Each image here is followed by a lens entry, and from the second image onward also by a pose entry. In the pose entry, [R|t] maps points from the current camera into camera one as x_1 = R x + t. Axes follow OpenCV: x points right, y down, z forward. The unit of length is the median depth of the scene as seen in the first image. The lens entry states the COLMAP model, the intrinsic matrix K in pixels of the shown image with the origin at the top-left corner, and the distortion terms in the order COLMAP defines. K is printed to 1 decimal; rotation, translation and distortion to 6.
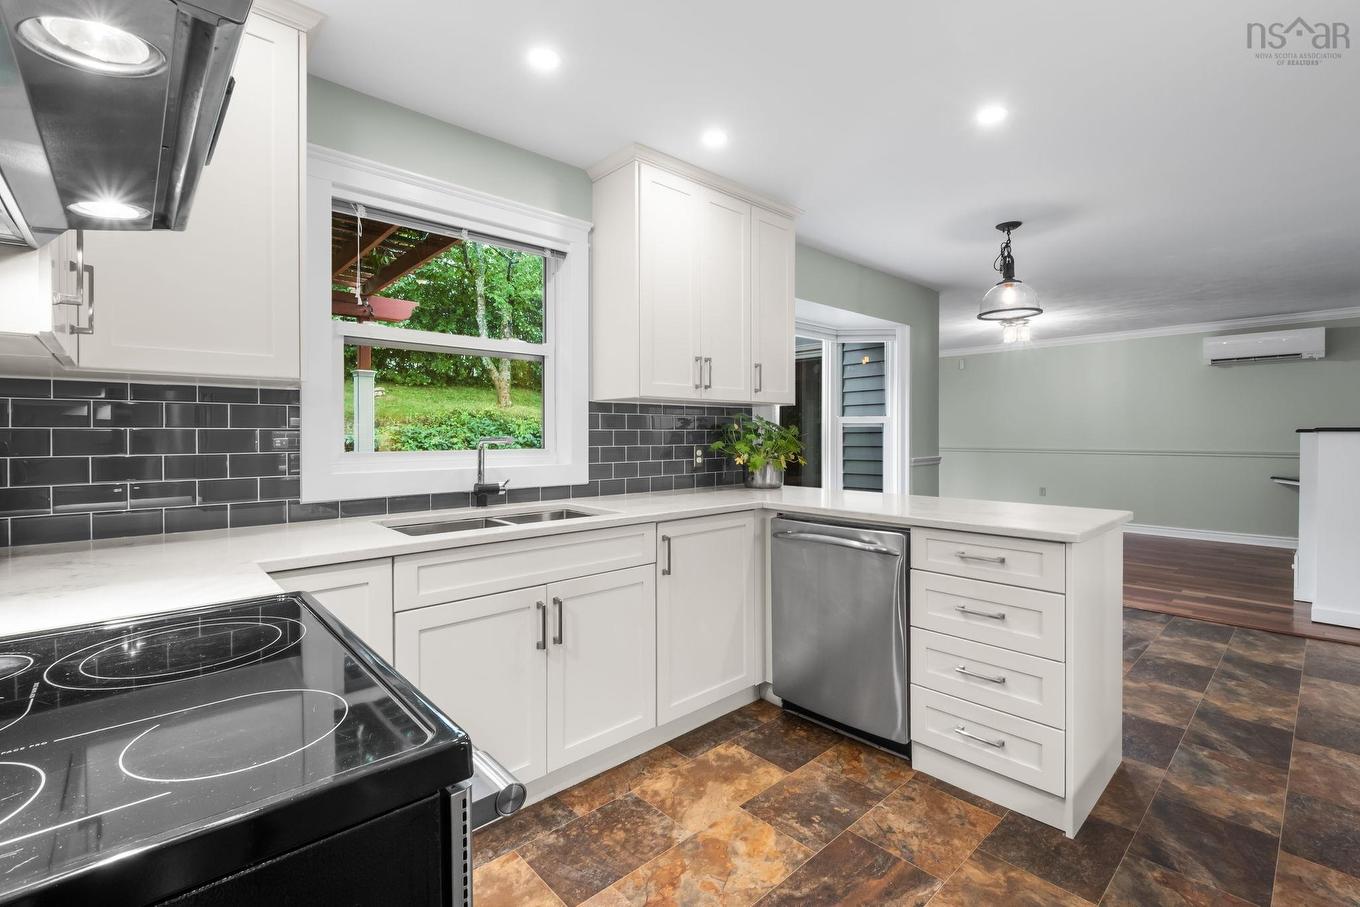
lens RADIAL K [[601.4, 0, 688.4], [0, 601.4, 447.5], [0, 0, 1]] dist [-0.002420, -0.001371]
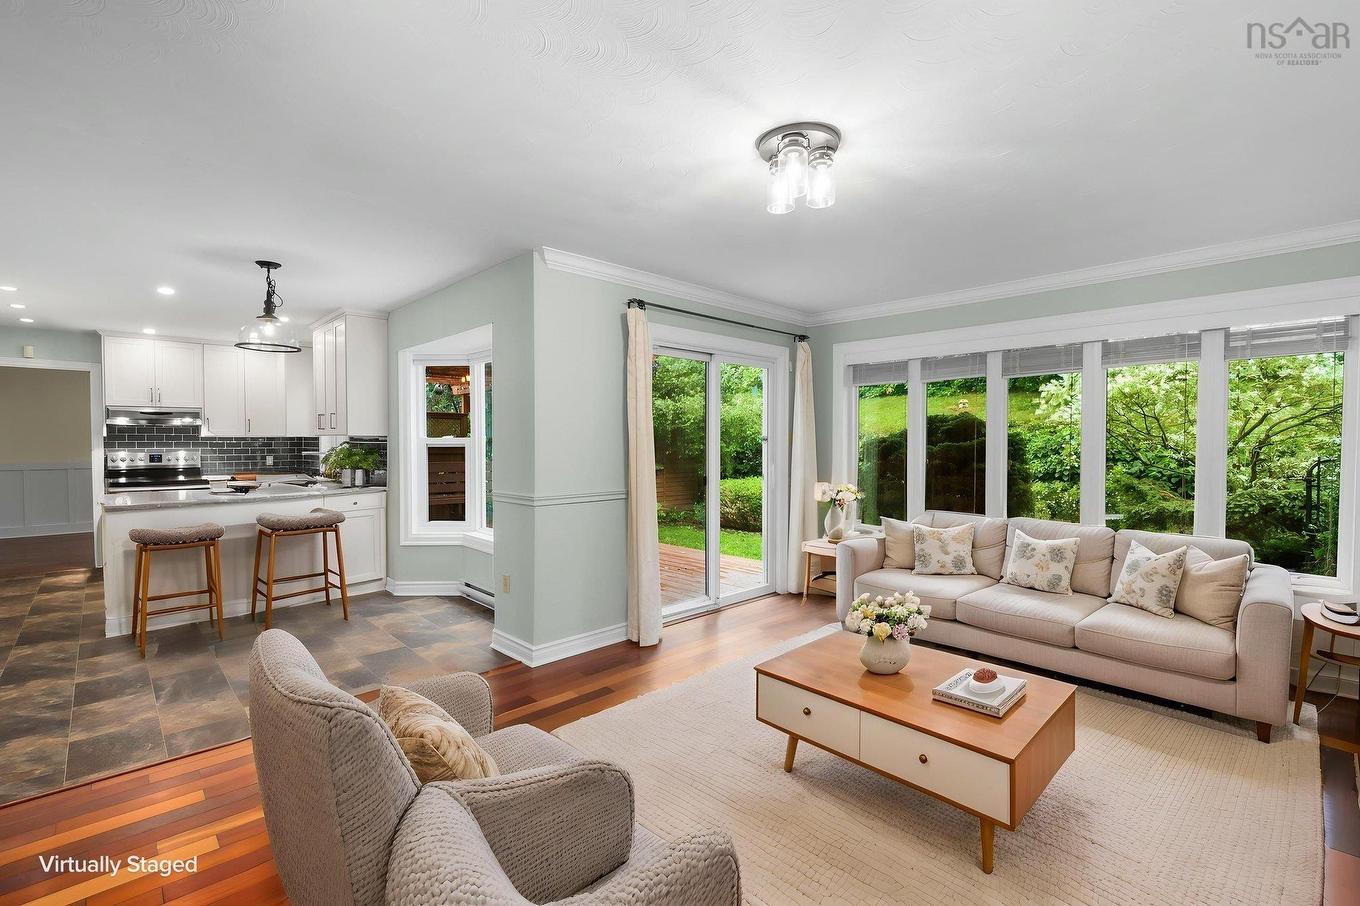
lens RADIAL K [[606.4, 0, 680.7], [0, 606.4, 461.2], [0, 0, 1]] dist [-0.000840, -0.000331]
pose [[0.013658, 0.034646, -0.999306, 1.745772], [-0.023661, 0.999131, 0.034316, -0.076352], [0.999627, 0.023176, 0.014466, 1.841510]]
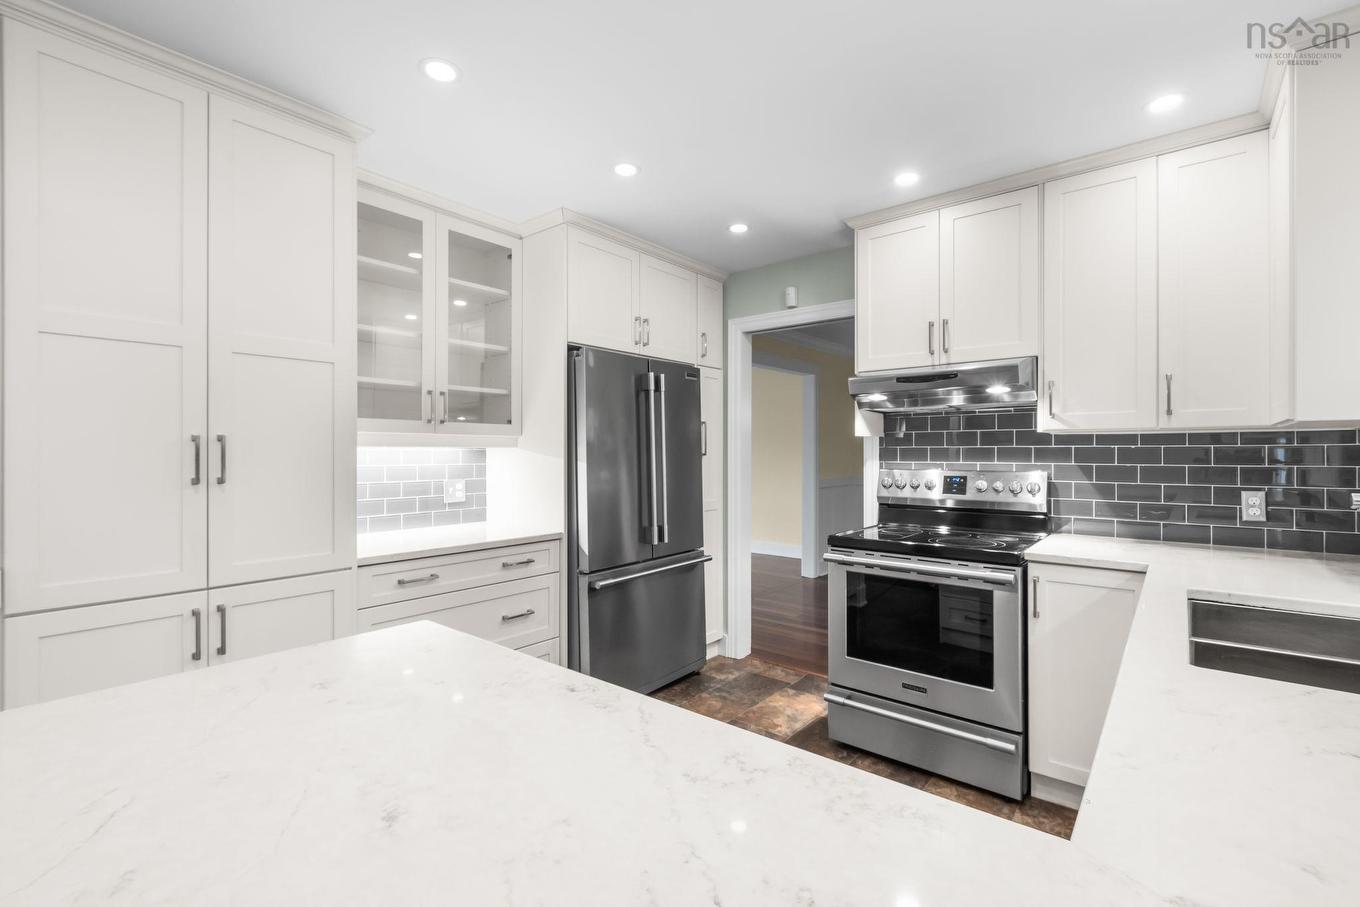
lens RADIAL K [[599.9, 0, 680.0], [0, 599.9, 453.5], [0, 0, 1]] dist [0.001388, -0.000374]
pose [[-0.990983, 0.002706, -0.133963, 0.240132], [-0.000477, 0.999718, 0.023722, -0.042893], [0.133989, 0.023571, -0.990702, 0.956778]]
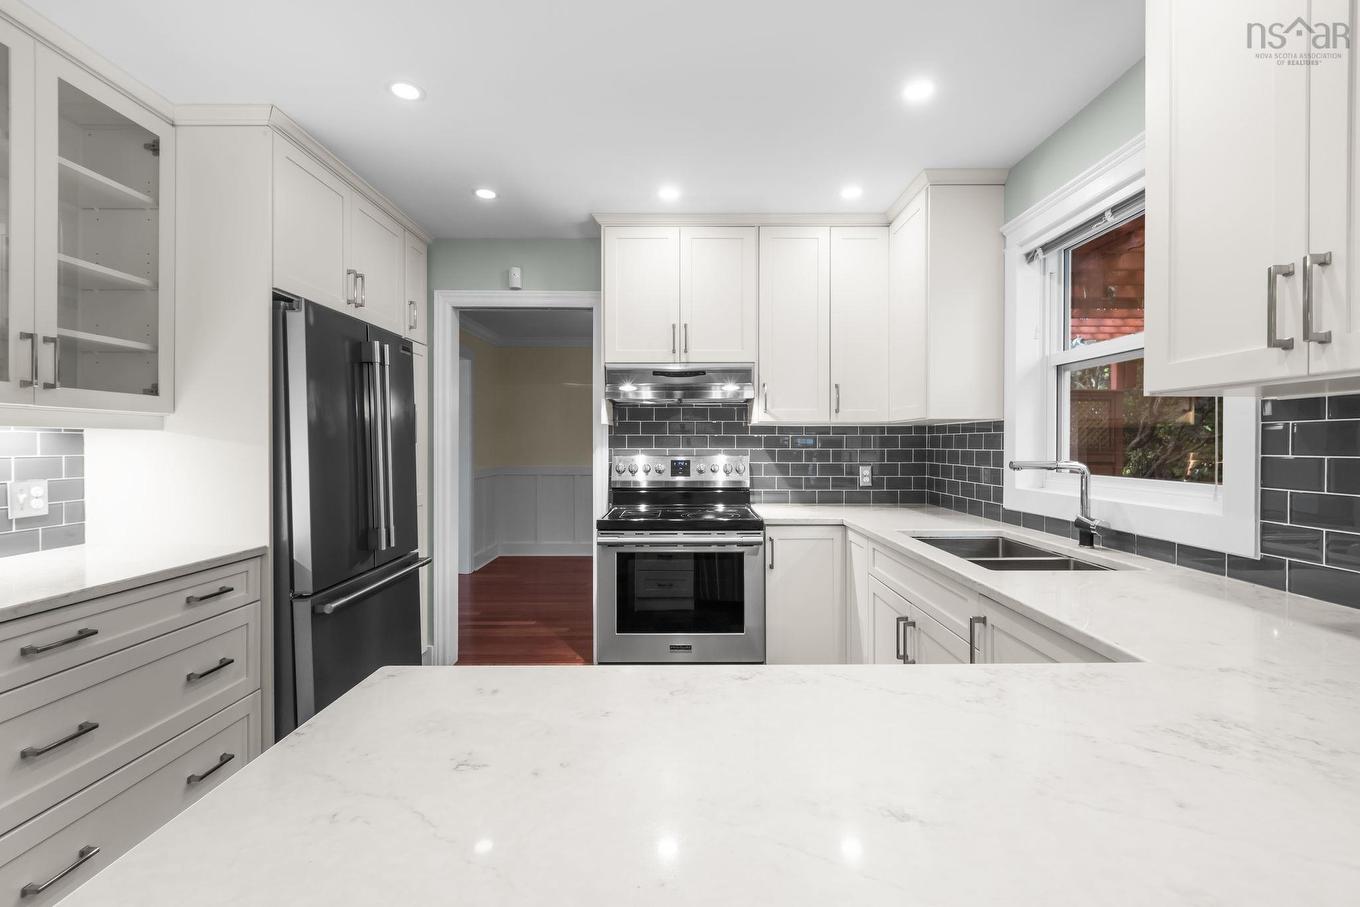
lens RADIAL K [[601.4, 0, 688.4], [0, 601.4, 447.5], [0, 0, 1]] dist [-0.002420, -0.001371]
pose [[-0.678444, 0.006444, -0.734624, 0.461284], [-0.014932, 0.999634, 0.022559, -0.033877], [0.734500, 0.026274, -0.678100, 0.836194]]
